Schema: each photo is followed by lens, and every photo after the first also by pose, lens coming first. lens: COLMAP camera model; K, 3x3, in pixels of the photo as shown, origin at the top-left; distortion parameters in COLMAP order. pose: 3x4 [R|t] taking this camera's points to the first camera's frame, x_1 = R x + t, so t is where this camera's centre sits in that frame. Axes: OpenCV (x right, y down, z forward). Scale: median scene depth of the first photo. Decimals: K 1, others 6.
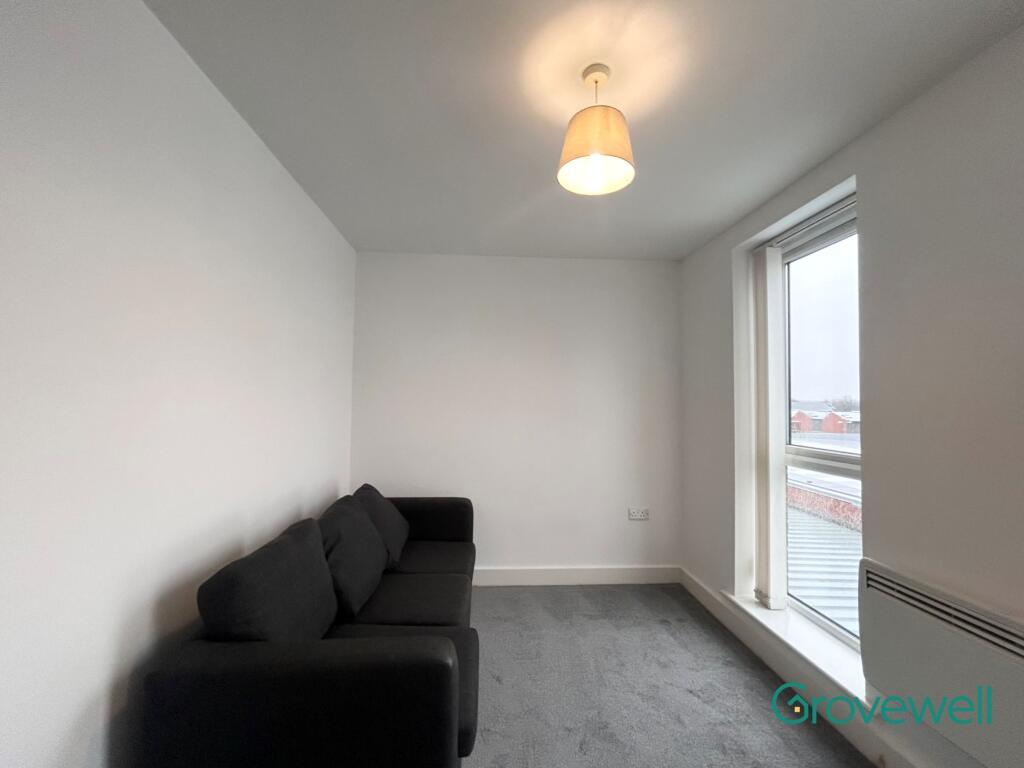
lens RADIAL K [[420.9, 0, 512.9], [0, 420.9, 381.9], [0, 0, 1]] dist [-0.001490, 0.000012]
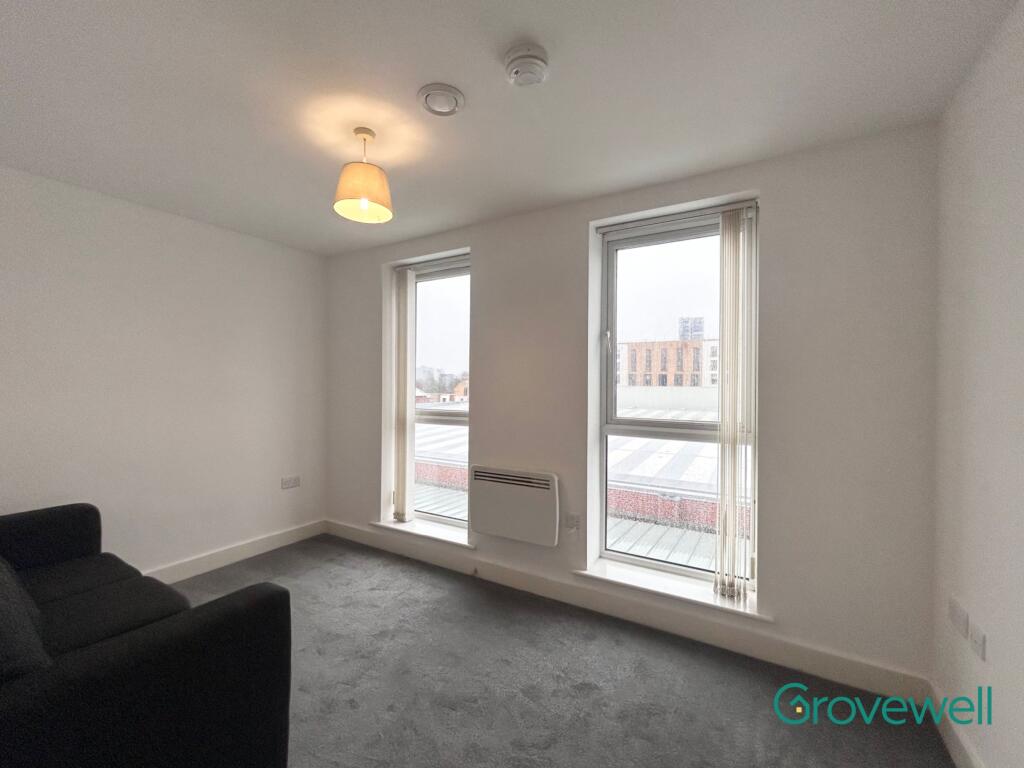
lens RADIAL K [[420.9, 0, 512.9], [0, 420.9, 381.9], [0, 0, 1]] dist [-0.001490, 0.000012]
pose [[0.571141, -0.006457, 0.820826, -0.357475], [-0.042367, 0.998404, 0.037334, -0.013161], [-0.819758, -0.056099, 0.569956, -0.104676]]
